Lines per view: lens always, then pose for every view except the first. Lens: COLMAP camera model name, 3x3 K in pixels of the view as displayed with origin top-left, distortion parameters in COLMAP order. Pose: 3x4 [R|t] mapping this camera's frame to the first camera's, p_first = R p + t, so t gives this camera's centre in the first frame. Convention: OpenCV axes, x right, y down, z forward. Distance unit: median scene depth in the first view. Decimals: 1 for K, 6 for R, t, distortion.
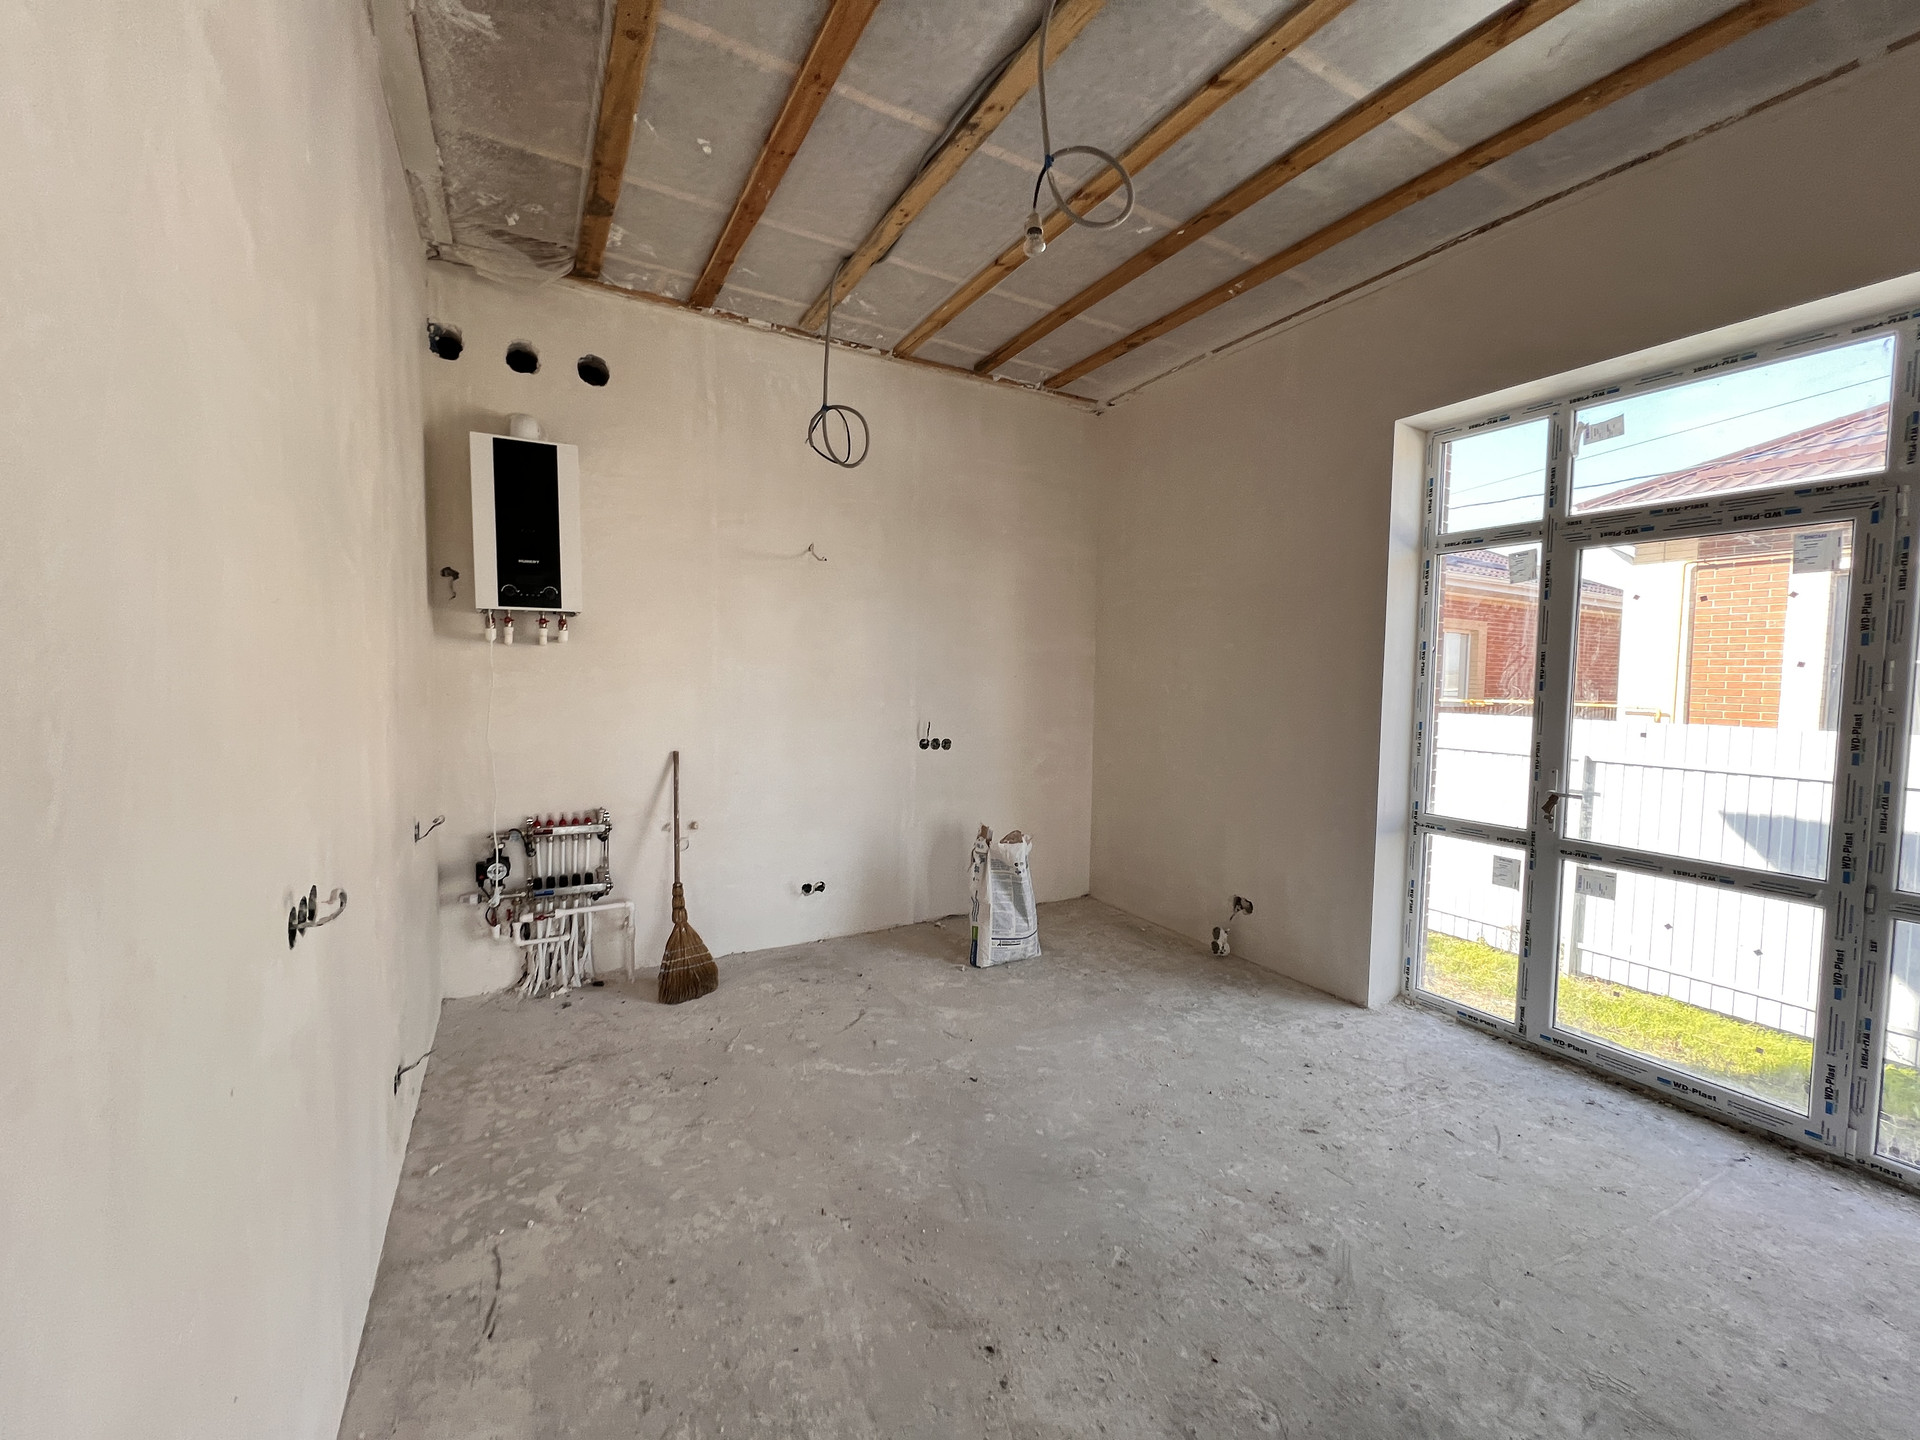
lens RADIAL K [[766.7, 0, 963.3], [0, 766.7, 720.6], [0, 0, 1]] dist [-0.000250, -0.000212]
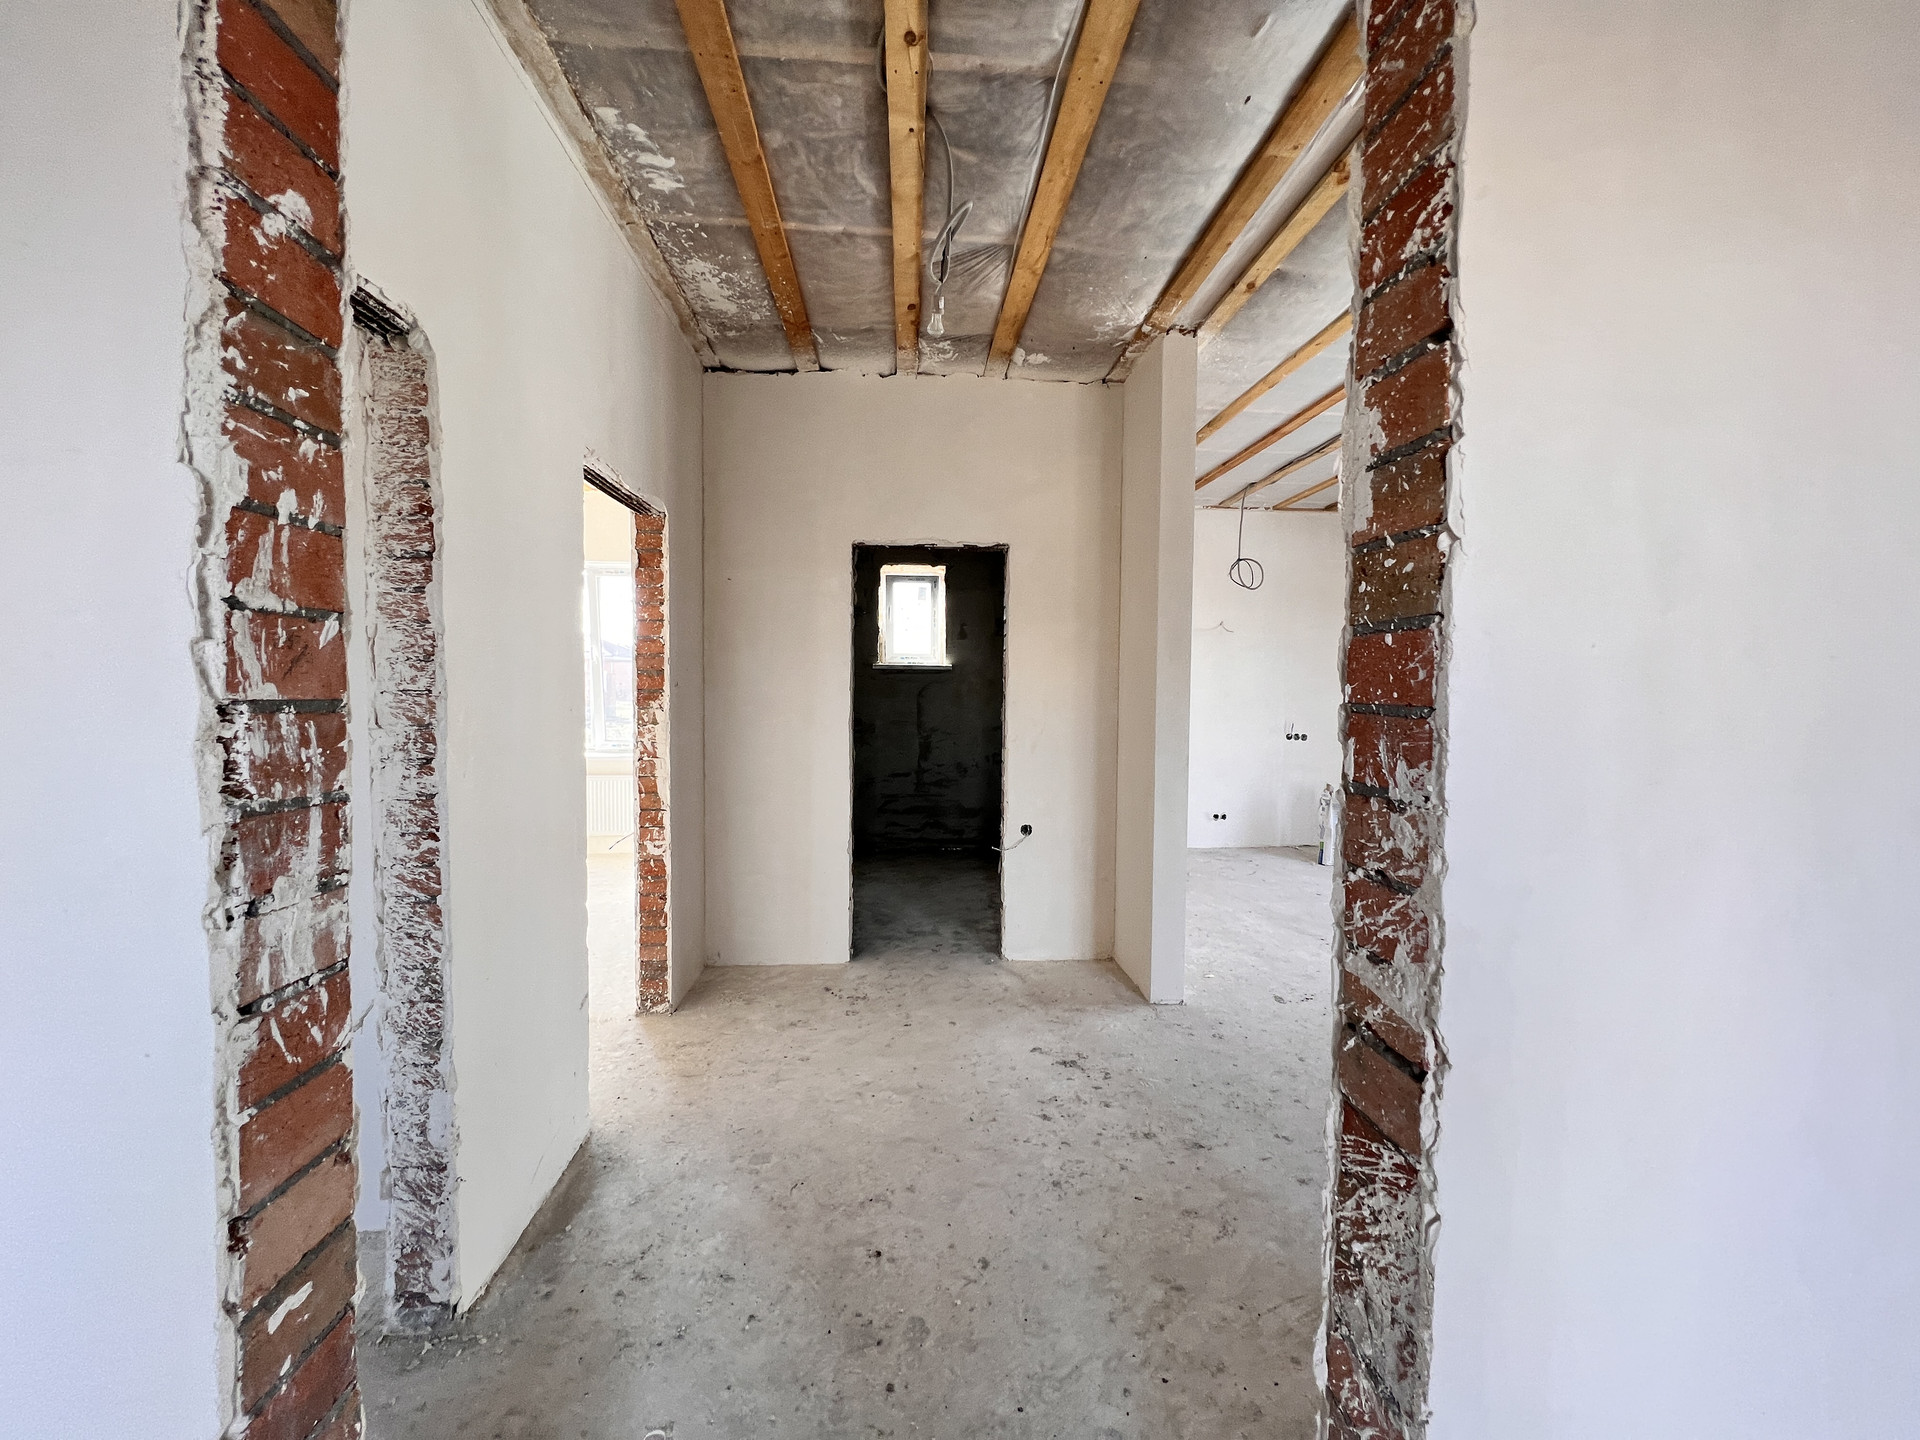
lens RADIAL K [[766.7, 0, 953.8], [0, 766.7, 722.0], [0, 0, 1]] dist [-0.000250, -0.000212]
pose [[0.902331, 0.009927, -0.430930, 0.008694], [-0.020022, 0.999621, -0.018895, 0.047969], [0.430579, 0.025677, 0.902188, -0.854929]]
